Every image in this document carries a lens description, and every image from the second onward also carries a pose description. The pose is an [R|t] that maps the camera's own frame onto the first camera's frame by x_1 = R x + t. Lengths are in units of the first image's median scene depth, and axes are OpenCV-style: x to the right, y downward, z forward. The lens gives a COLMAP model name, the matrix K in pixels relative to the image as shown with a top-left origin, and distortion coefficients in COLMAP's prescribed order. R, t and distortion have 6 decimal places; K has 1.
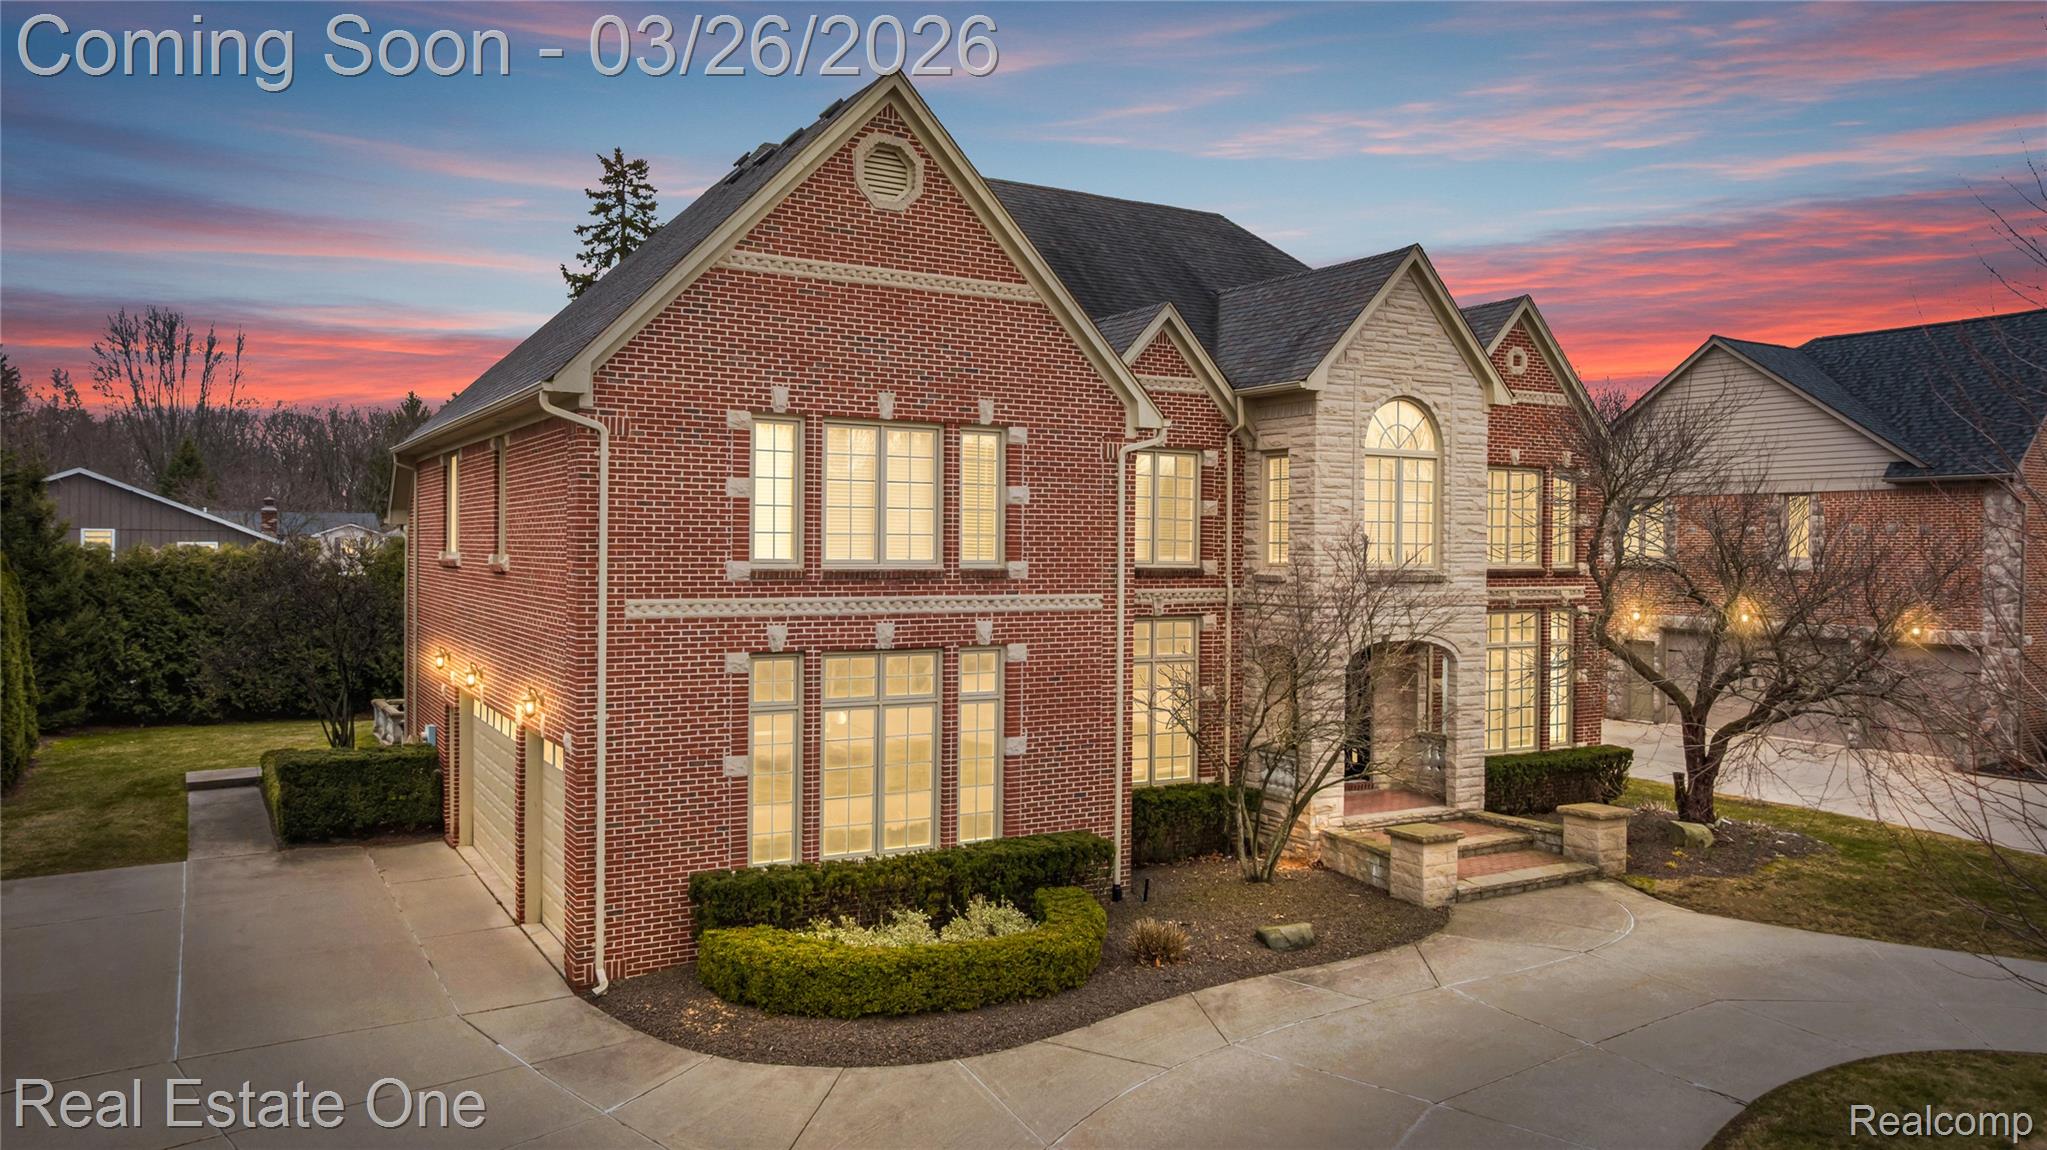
lens RADIAL K [[1435.6, 0, 1023.5], [0, 1435.6, 575.0], [0, 0, 1]] dist [-0.029944, -0.002805]
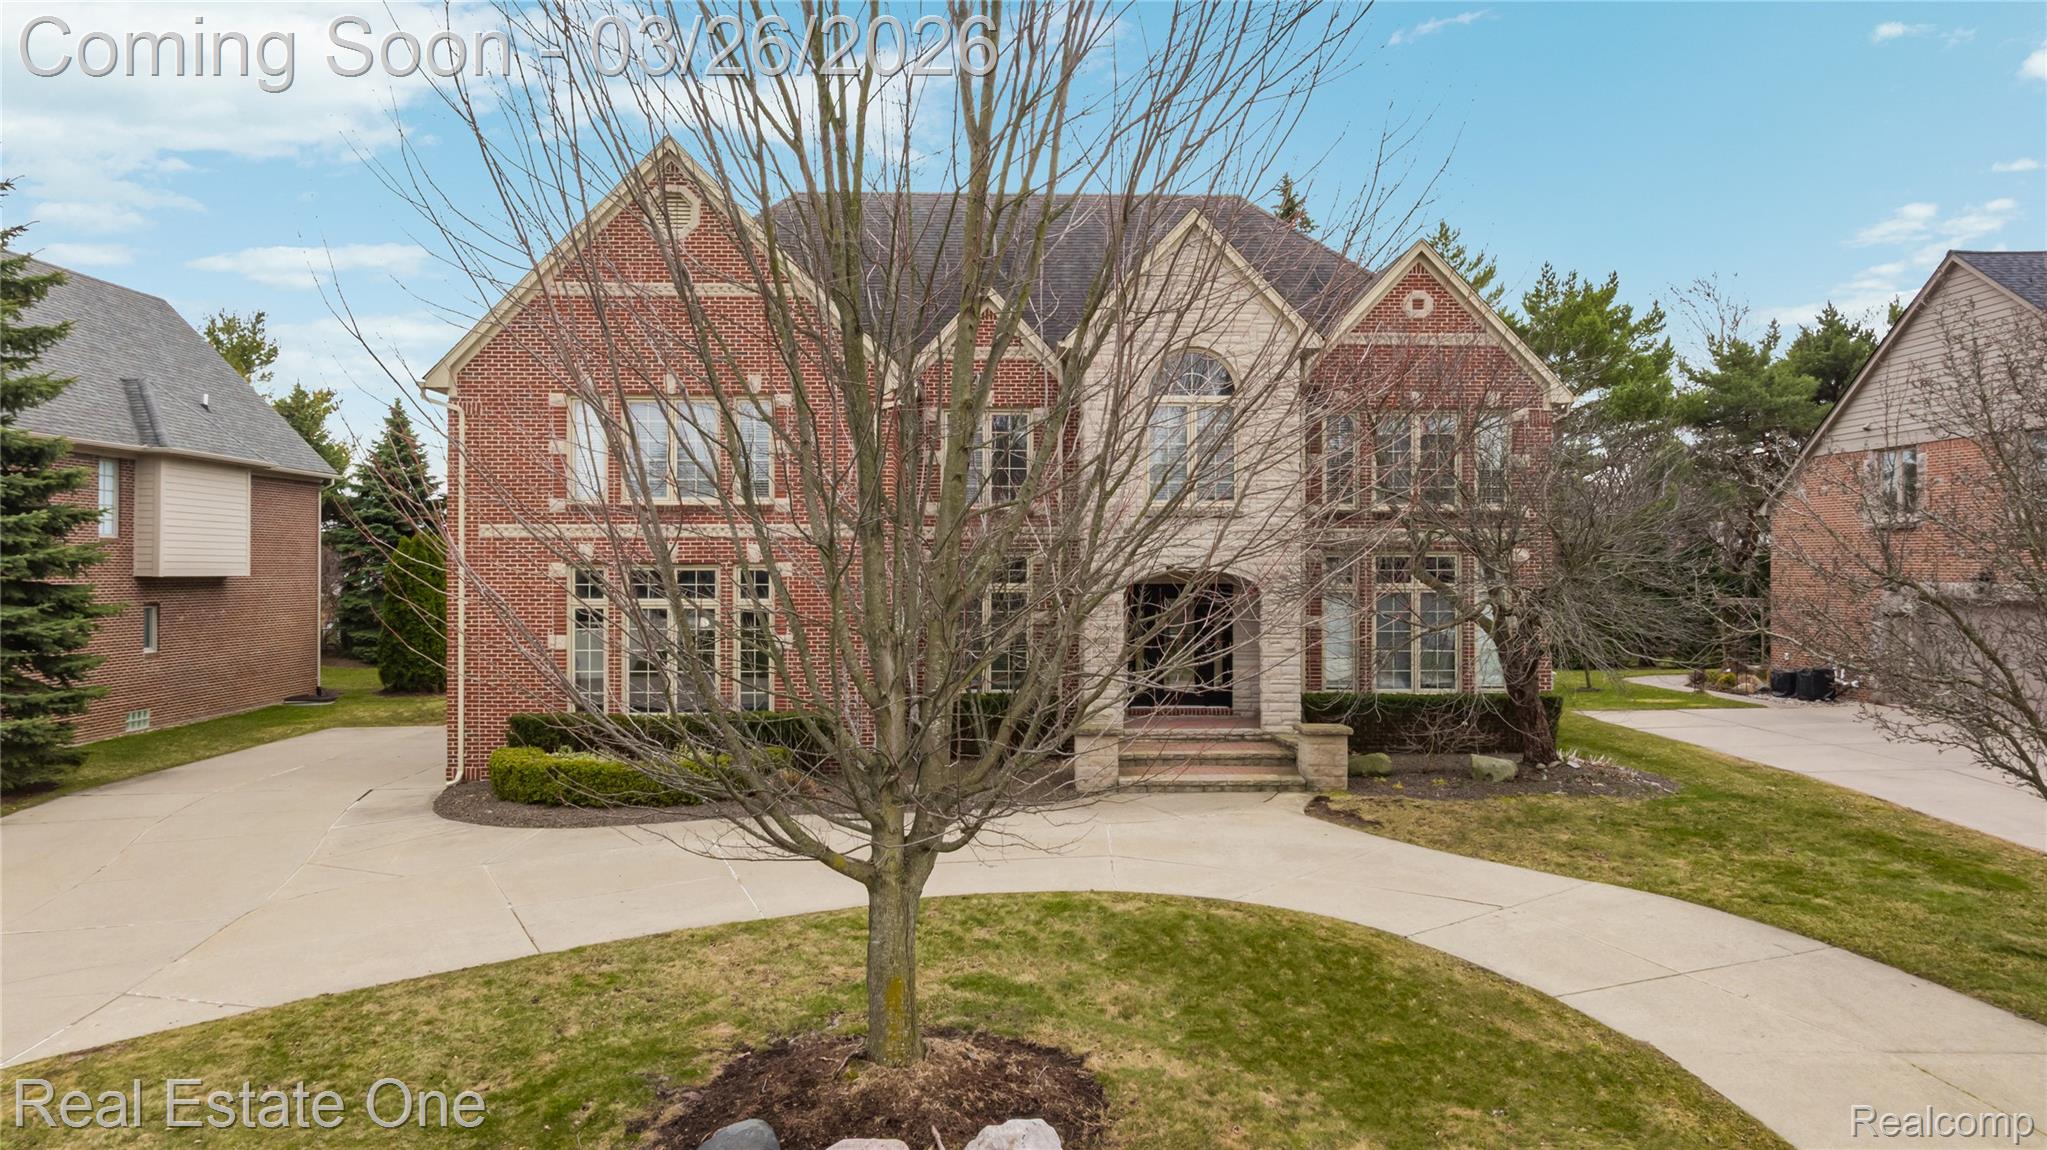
lens RADIAL K [[1435.6, 0, 1023.5], [0, 1435.6, 575.0], [0, 0, 1]] dist [-0.029944, -0.002805]
pose [[0.873728, -0.007619, -0.486355, 0.813119], [-0.002532, 0.999793, -0.020211, 0.085224], [0.486408, 0.018890, 0.873528, -0.017175]]
